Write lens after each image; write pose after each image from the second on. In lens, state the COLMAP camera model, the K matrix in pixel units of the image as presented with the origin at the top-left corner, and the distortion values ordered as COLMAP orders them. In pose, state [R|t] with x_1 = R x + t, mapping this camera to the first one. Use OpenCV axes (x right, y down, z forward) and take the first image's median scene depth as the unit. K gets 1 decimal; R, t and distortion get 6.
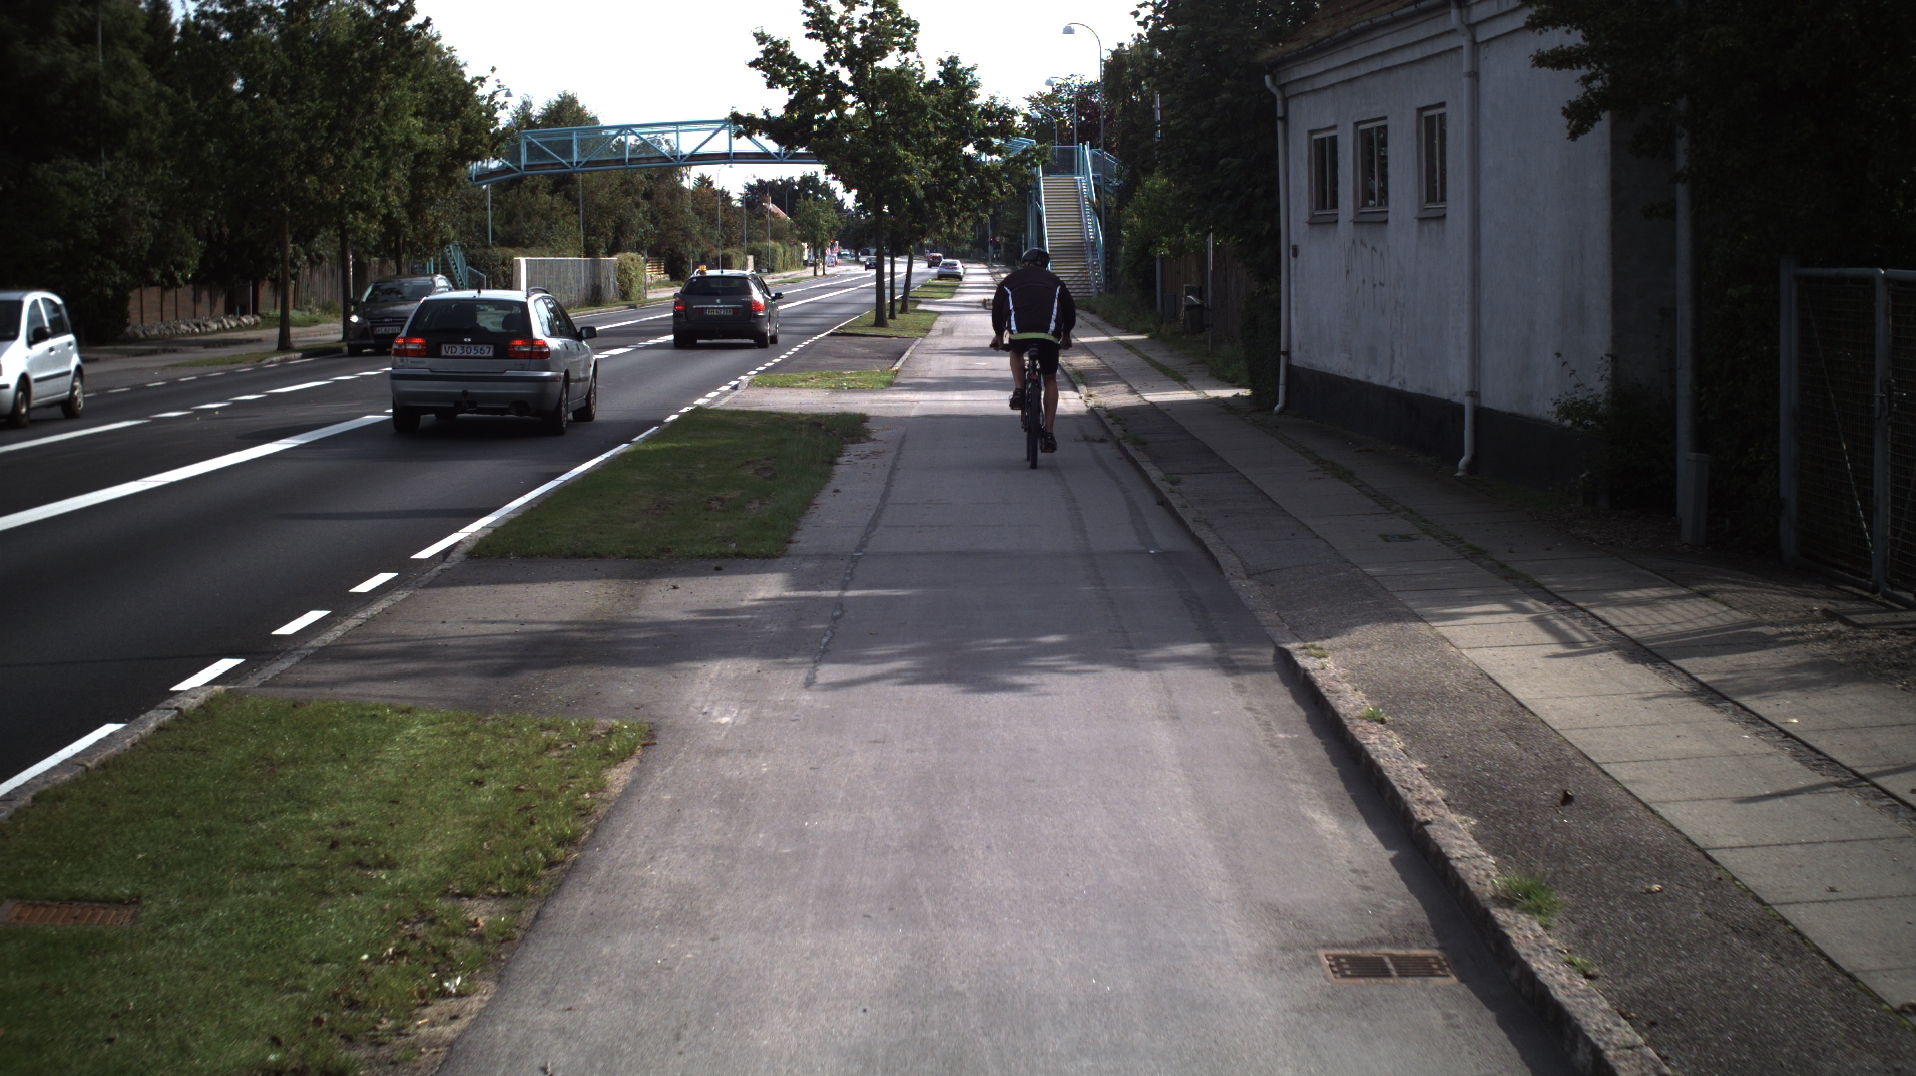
lens RADIAL K [[6247.4, 0, 960.7], [0, 6247.4, 539.8], [0, 0, 1]] dist [-0.539266, 1.115655]
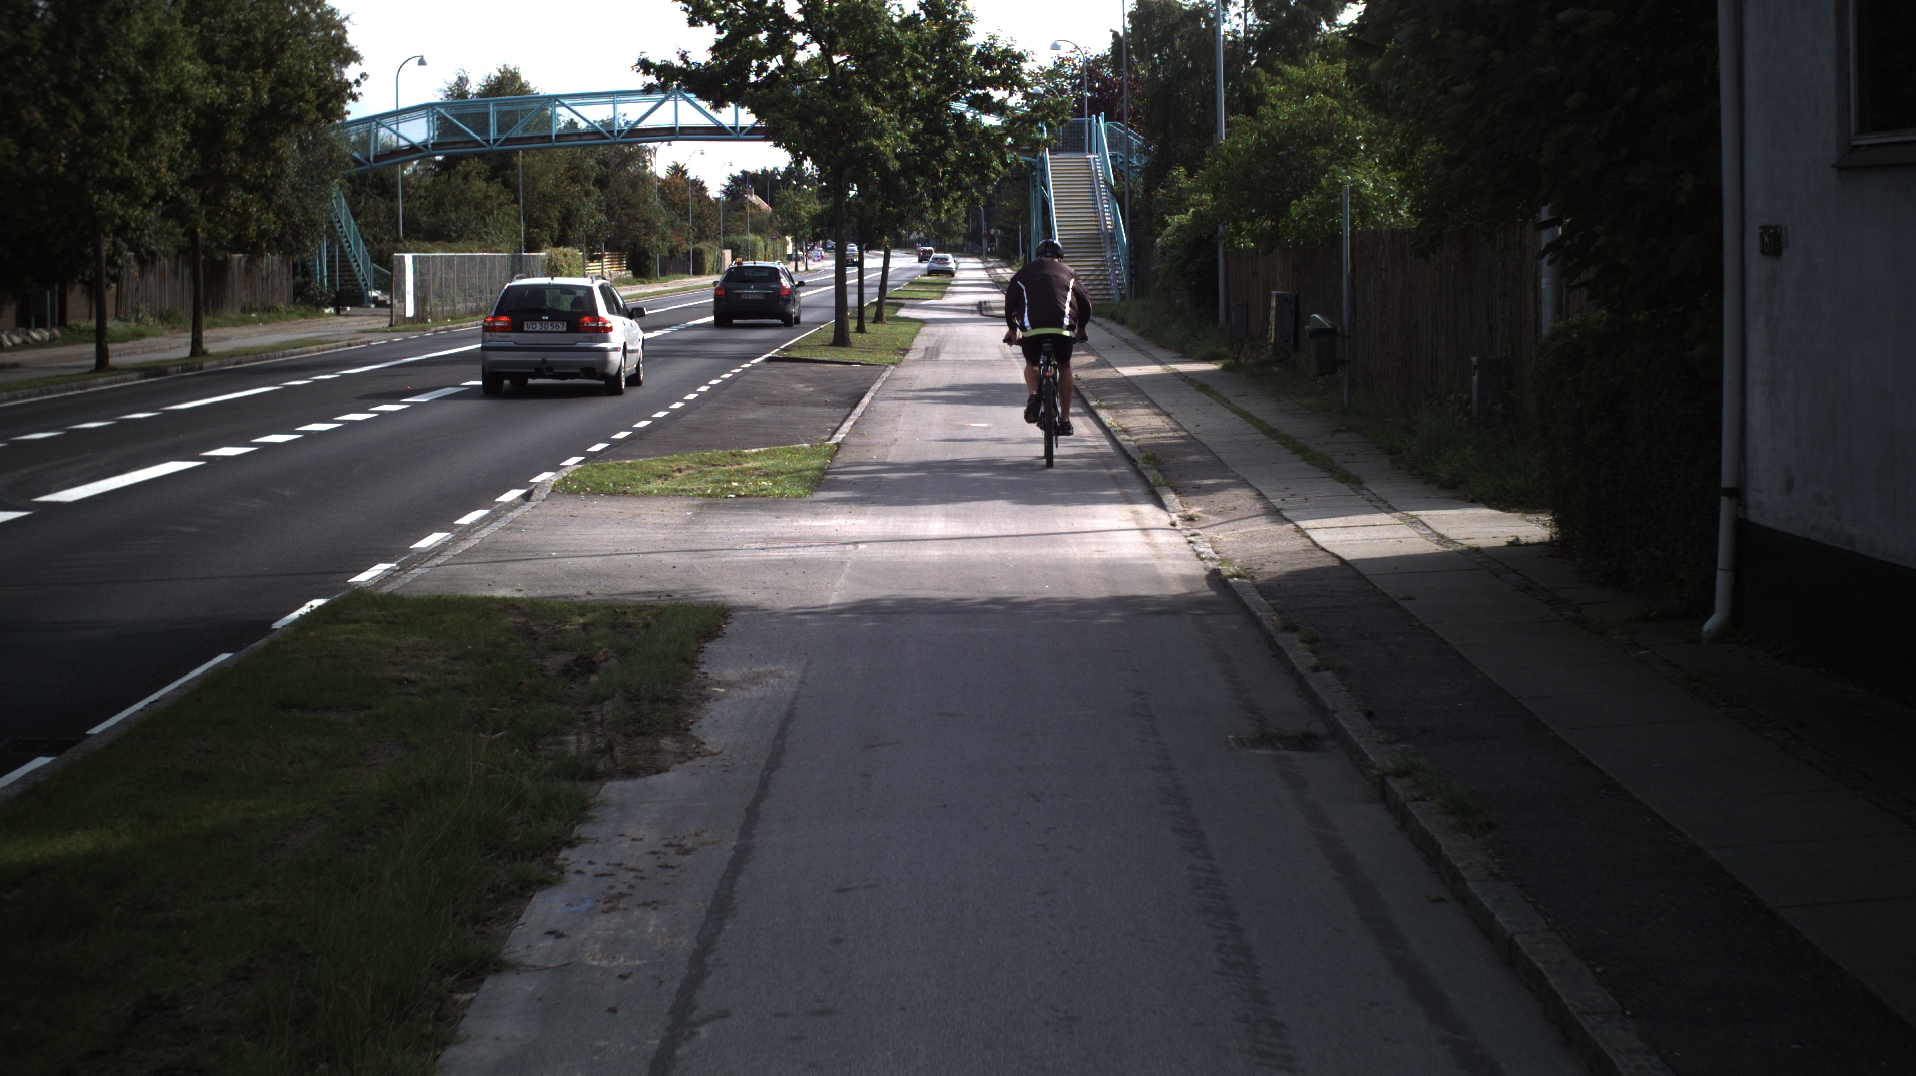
lens RADIAL K [[3921.5, 0, 956.2], [0, 3921.5, 539.2], [0, 0, 1]] dist [-0.297770, 0.272497]
pose [[0.999999, -0.001273, -0.000661, 0.001095], [0.001292, 0.999595, 0.028444, -0.024423], [0.000624, -0.028445, 0.999595, 0.535127]]
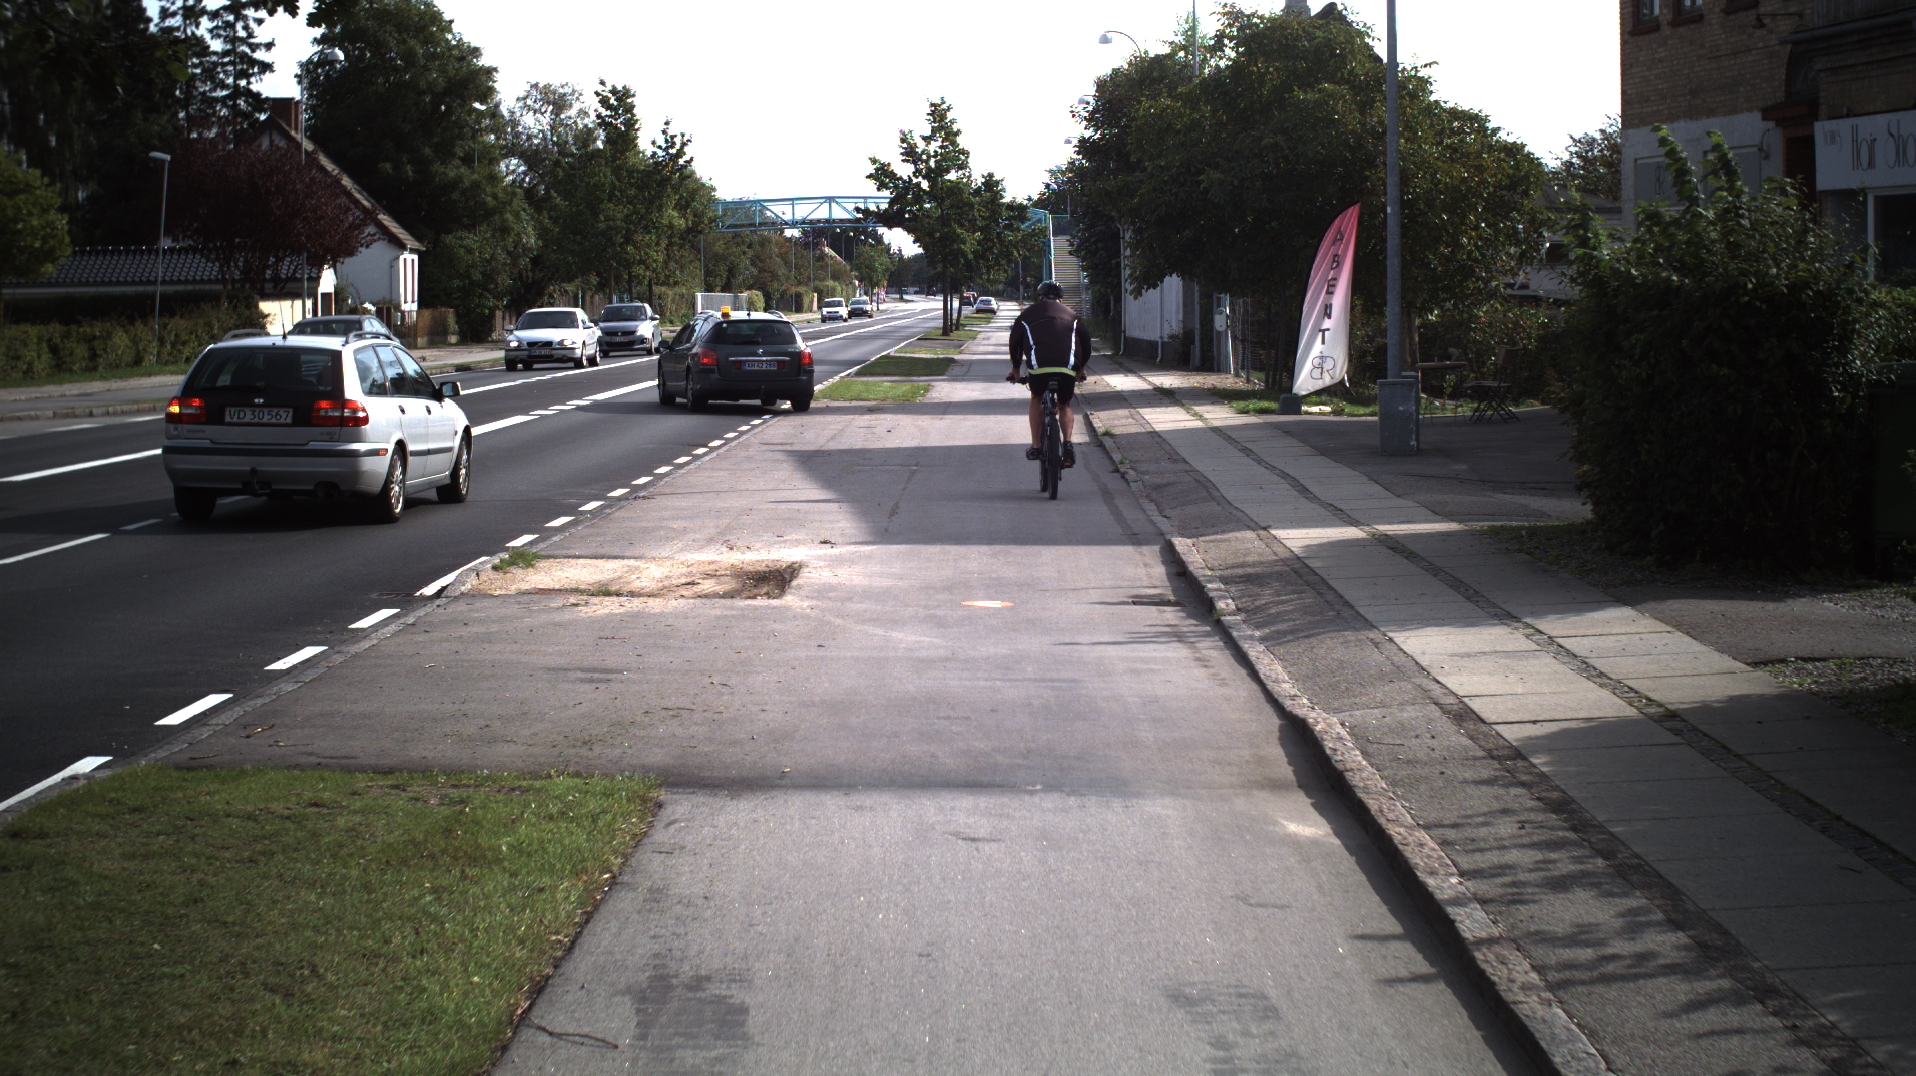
lens RADIAL K [[5541.8, 0, 957.6], [0, 5541.8, 540.2], [0, 0, 1]] dist [-0.532756, 0.516825]
pose [[0.999961, 0.005149, -0.007183, 0.001252], [-0.005160, 0.999985, -0.001621, 0.022943], [0.007174, 0.001658, 0.999973, -0.478076]]
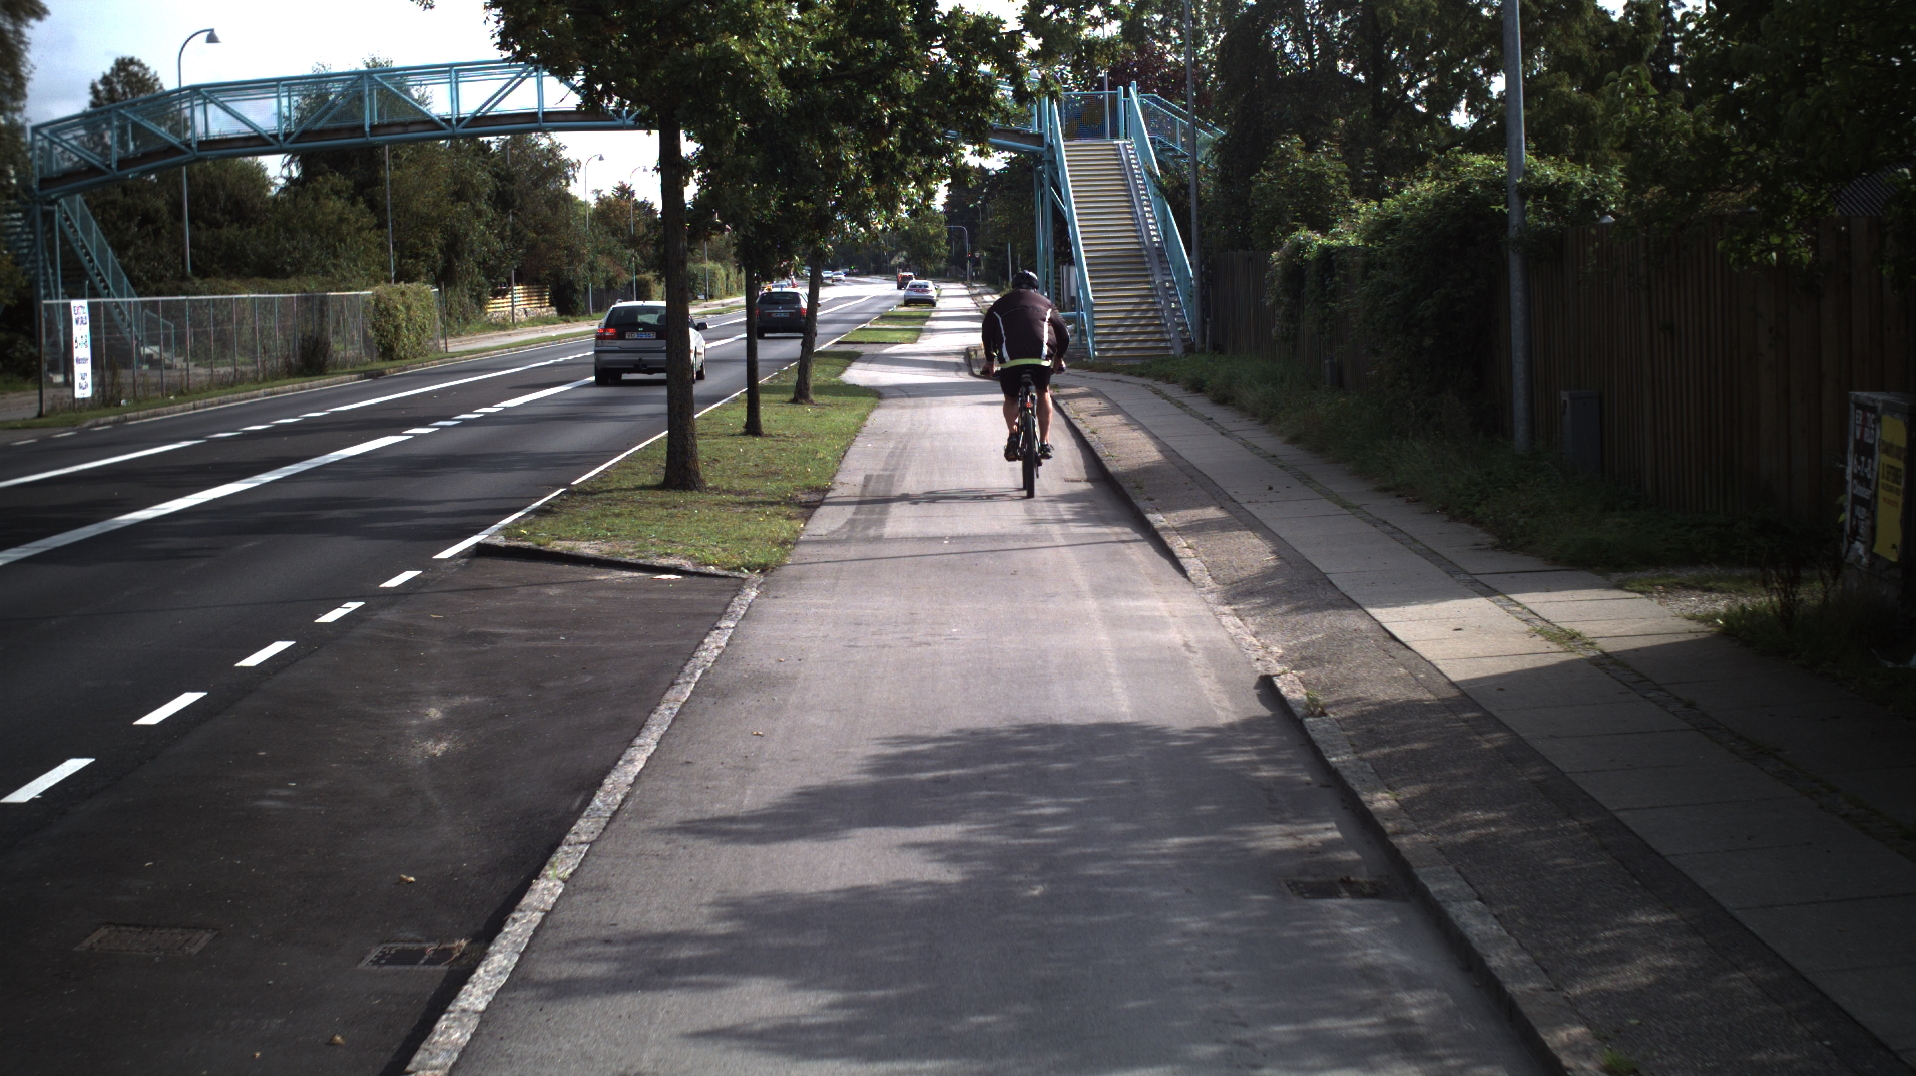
lens RADIAL K [[2508.4, 0, 961.3], [0, 2508.4, 480.8], [0, 0, 1]] dist [-0.167017, 0.022483]
pose [[0.999800, -0.019586, 0.004073, 0.002272], [0.019420, 0.999115, 0.037319, -0.039451], [-0.004800, -0.037232, 0.999295, 0.860309]]
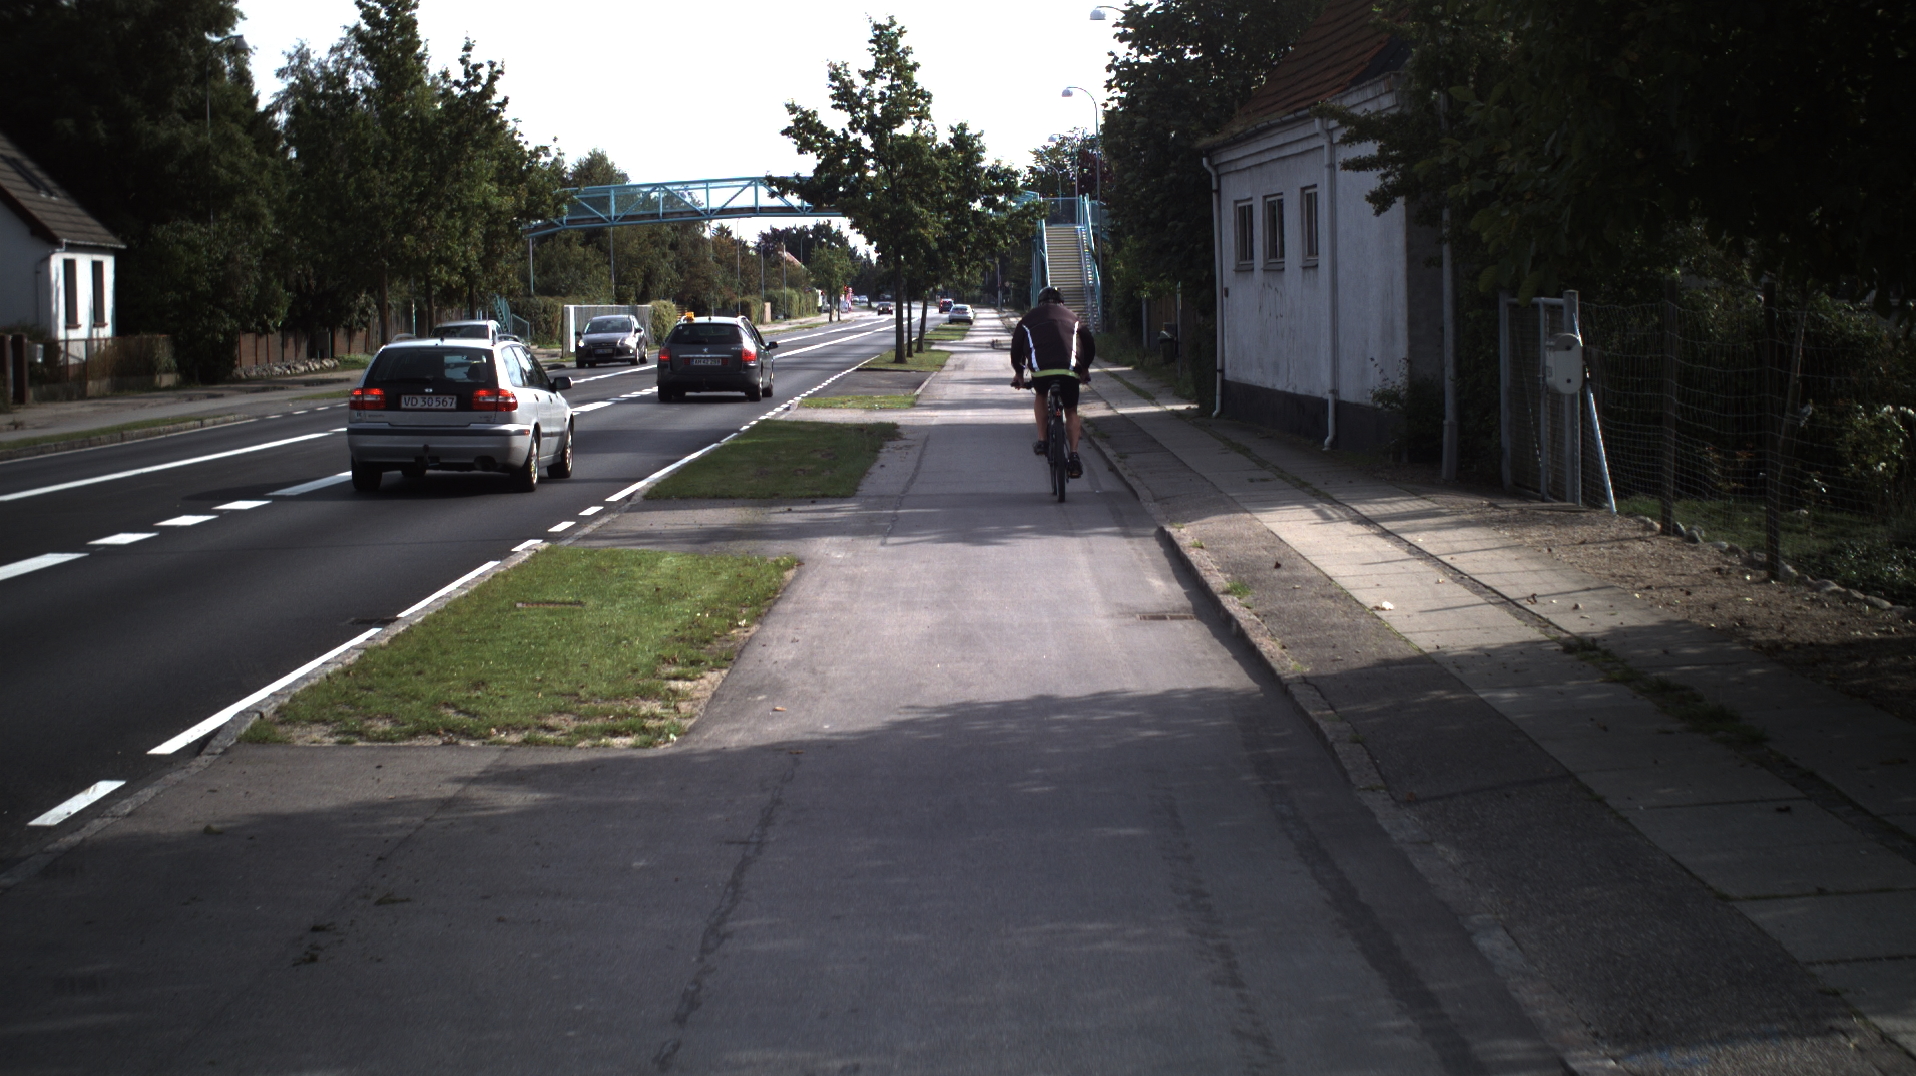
lens RADIAL K [[8852.7, 0, 958.6], [0, 8852.7, 538.4], [0, 0, 1]] dist [-0.776497, -3.189001]
pose [[0.999956, -0.009125, -0.001945, 0.000587], [0.009085, 0.999772, -0.019330, 0.028664], [0.002121, 0.019311, 0.999811, -0.602413]]
